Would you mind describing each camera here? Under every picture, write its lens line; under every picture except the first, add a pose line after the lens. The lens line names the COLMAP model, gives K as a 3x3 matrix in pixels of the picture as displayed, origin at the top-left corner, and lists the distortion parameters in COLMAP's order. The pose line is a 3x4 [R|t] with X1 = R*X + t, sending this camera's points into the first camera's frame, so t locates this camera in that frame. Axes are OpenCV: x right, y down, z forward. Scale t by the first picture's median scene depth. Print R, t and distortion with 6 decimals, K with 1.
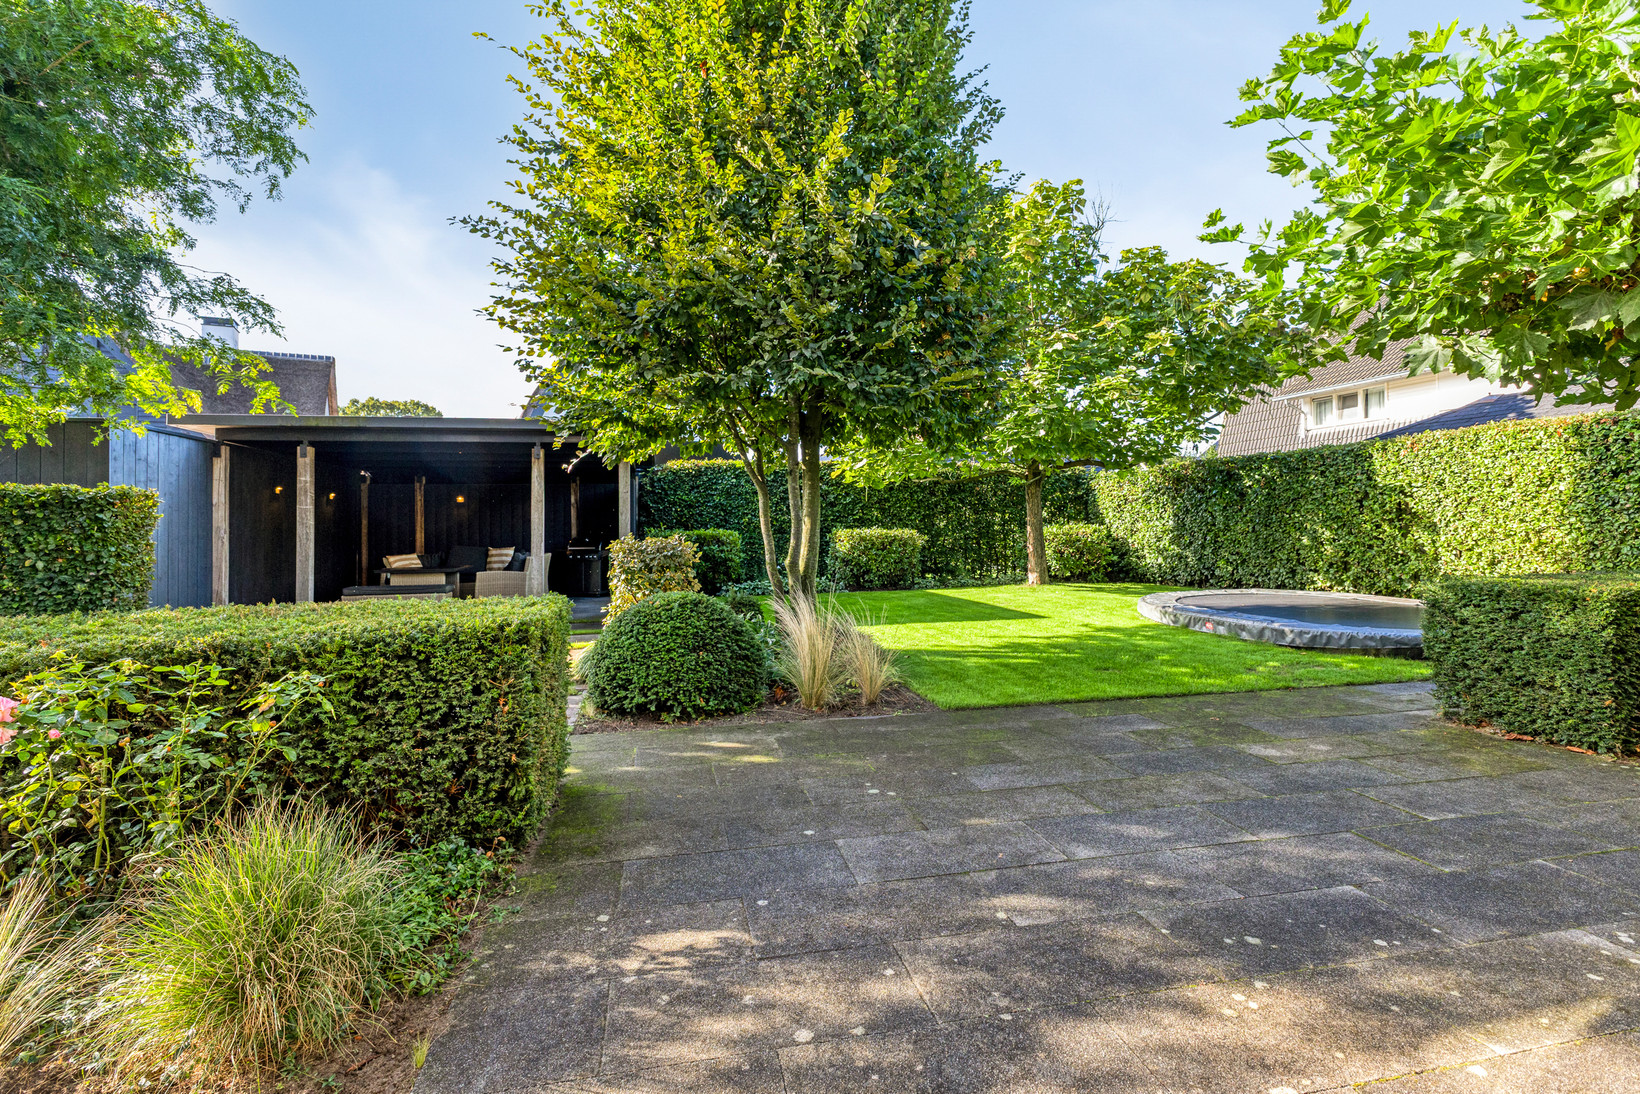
lens RADIAL K [[804.5, 0, 829.4], [0, 804.5, 514.1], [0, 0, 1]] dist [0.000386, -0.000060]
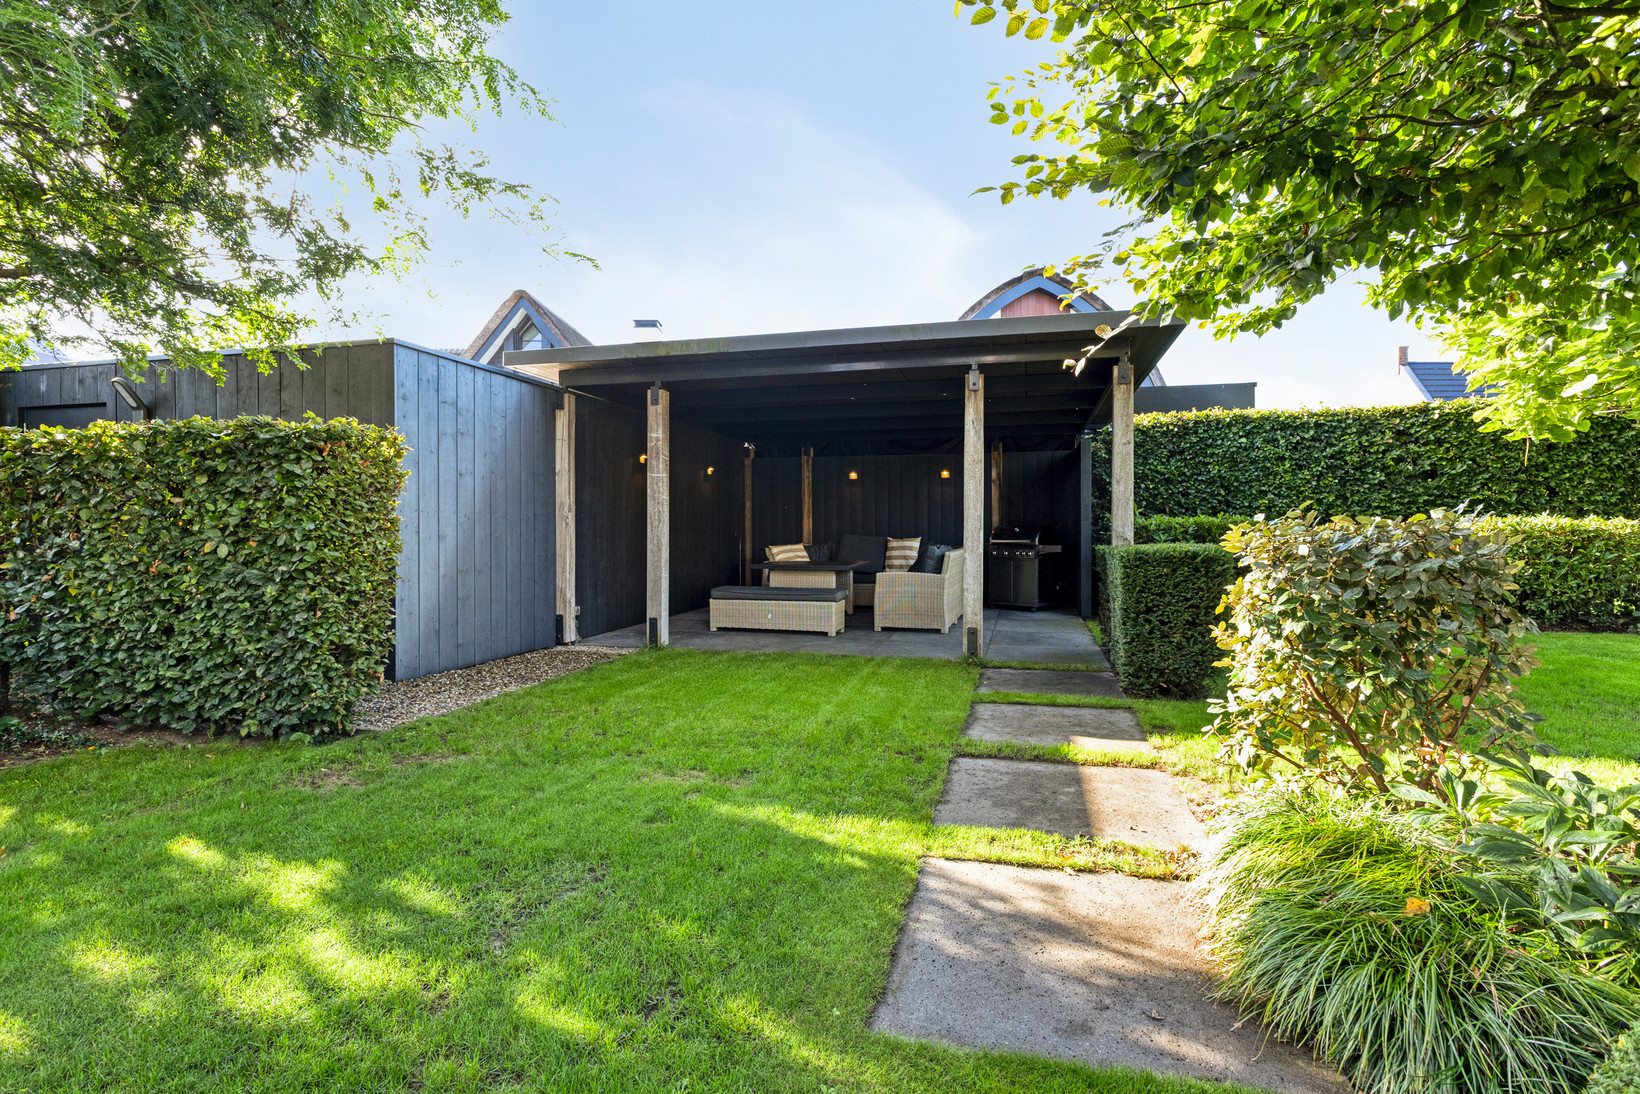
lens RADIAL K [[804.5, 0, 829.4], [0, 804.5, 514.1], [0, 0, 1]] dist [0.000386, -0.000060]
pose [[0.898573, 0.005196, -0.438793, -0.170019], [-0.002139, 0.999970, 0.007462, 0.016574], [0.438818, -0.005767, 0.898557, 0.357571]]
